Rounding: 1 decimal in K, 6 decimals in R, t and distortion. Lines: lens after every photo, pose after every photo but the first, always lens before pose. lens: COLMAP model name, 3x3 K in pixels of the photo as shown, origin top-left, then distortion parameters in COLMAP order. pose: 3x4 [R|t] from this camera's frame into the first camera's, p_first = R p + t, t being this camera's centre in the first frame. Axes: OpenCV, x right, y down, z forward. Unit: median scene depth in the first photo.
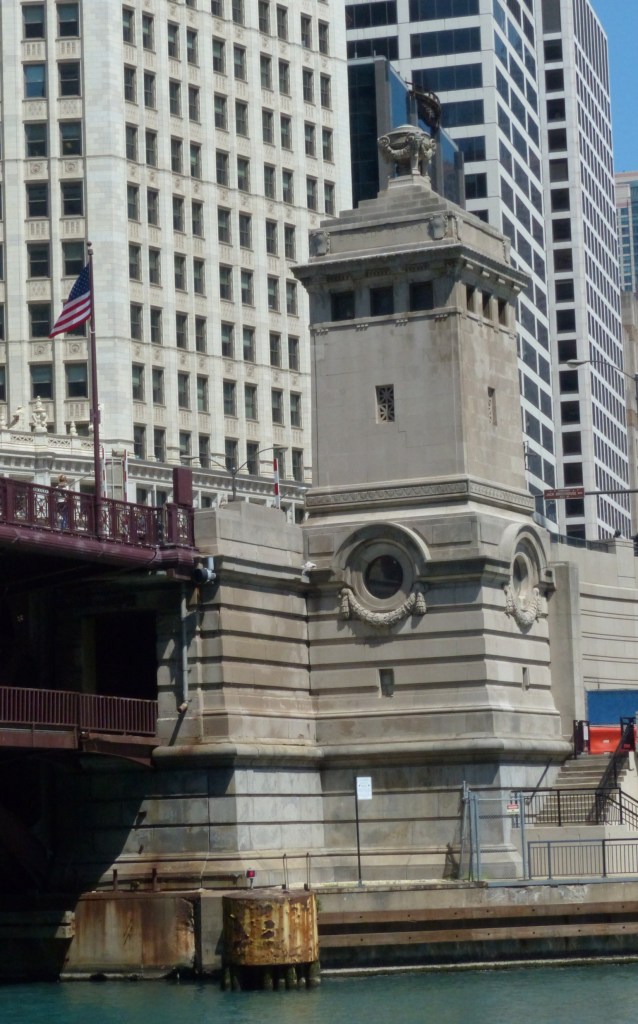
lens RADIAL K [[3012.9, 0, 319.3], [0, 3012.9, 512.4], [0, 0, 1]] dist [-0.014837, 0.000000]
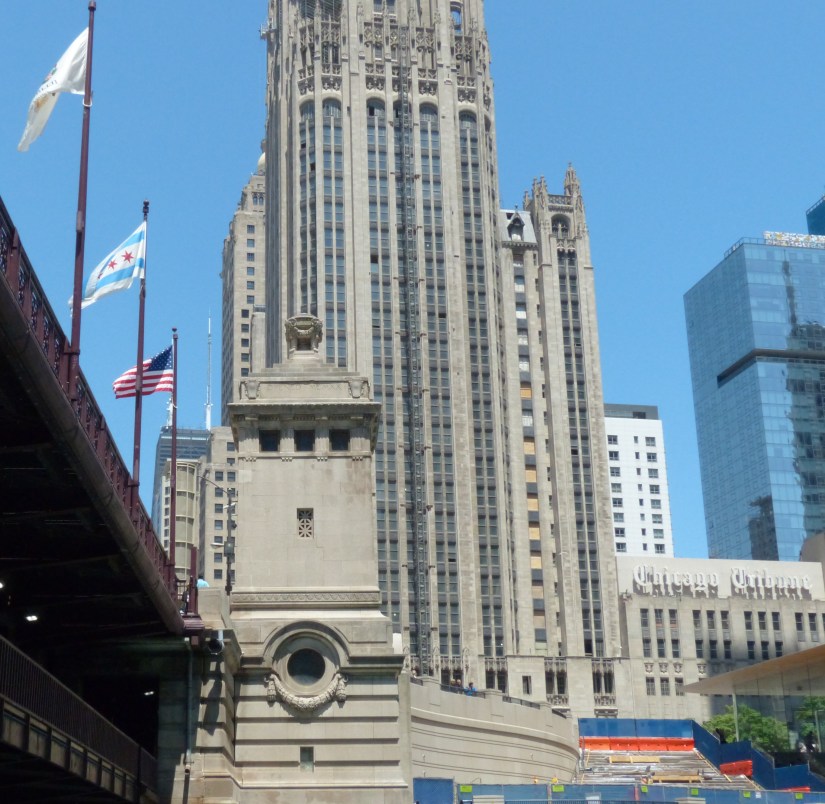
lens RADIAL K [[1586.7, 0, 411.5], [0, 1586.7, 400.8], [0, 0, 1]] dist [0.058218, 0.000000]
pose [[0.893808, 0.154265, 0.421082, -0.218995], [-0.069235, 0.975182, -0.210300, 0.047760], [-0.443074, 0.158814, 0.882306, 0.415822]]
